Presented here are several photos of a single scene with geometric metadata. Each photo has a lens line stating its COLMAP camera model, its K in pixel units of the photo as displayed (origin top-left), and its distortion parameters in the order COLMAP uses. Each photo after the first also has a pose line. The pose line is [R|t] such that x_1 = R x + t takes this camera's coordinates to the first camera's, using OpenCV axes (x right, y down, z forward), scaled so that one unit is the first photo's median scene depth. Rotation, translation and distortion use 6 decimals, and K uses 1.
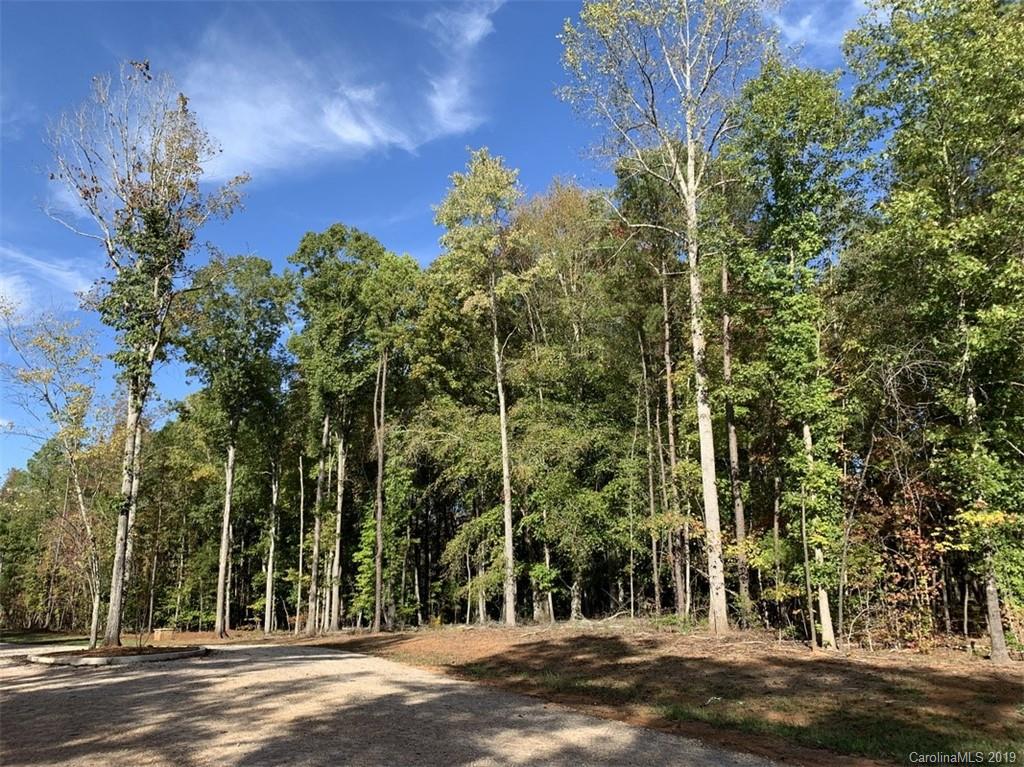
lens RADIAL K [[780.5, 0, 512.0], [0, 780.5, 383.5], [0, 0, 1]] dist [0.128593, -0.451229]
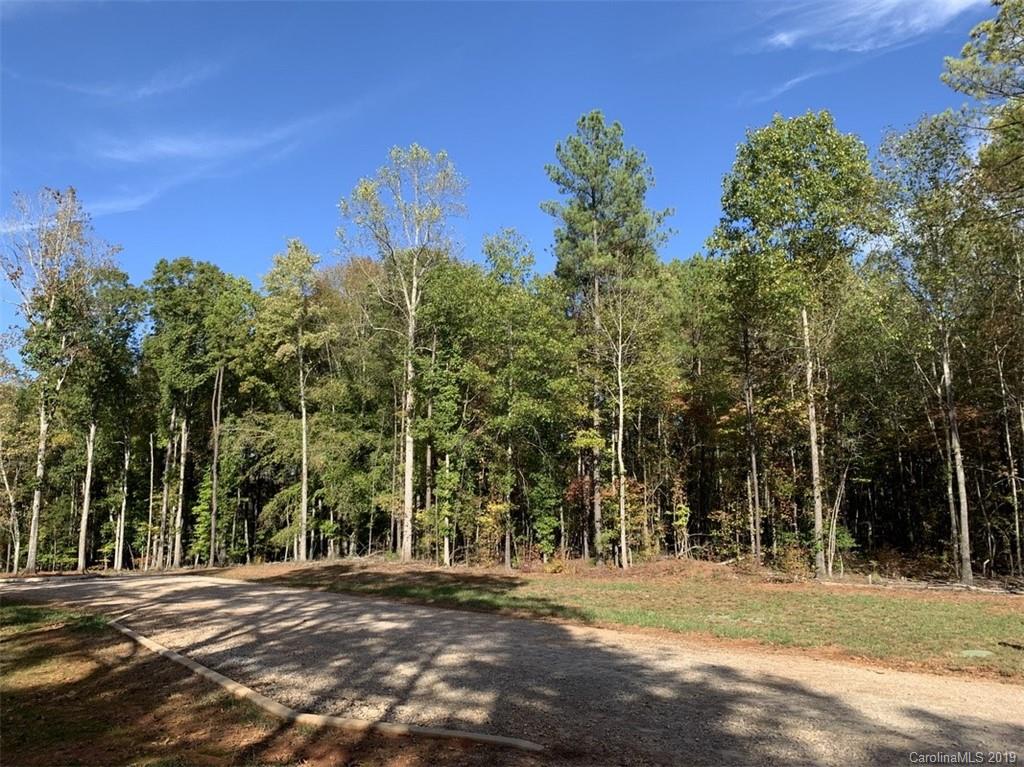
lens RADIAL K [[769.8, 0, 512.0], [0, 769.8, 383.5], [0, 0, 1]] dist [0.090996, -0.224841]
pose [[0.980604, 0.034728, 0.192899, 0.064029], [-0.047469, 0.996958, 0.061823, -0.103047], [-0.190165, -0.069781, 0.979269, -0.367389]]
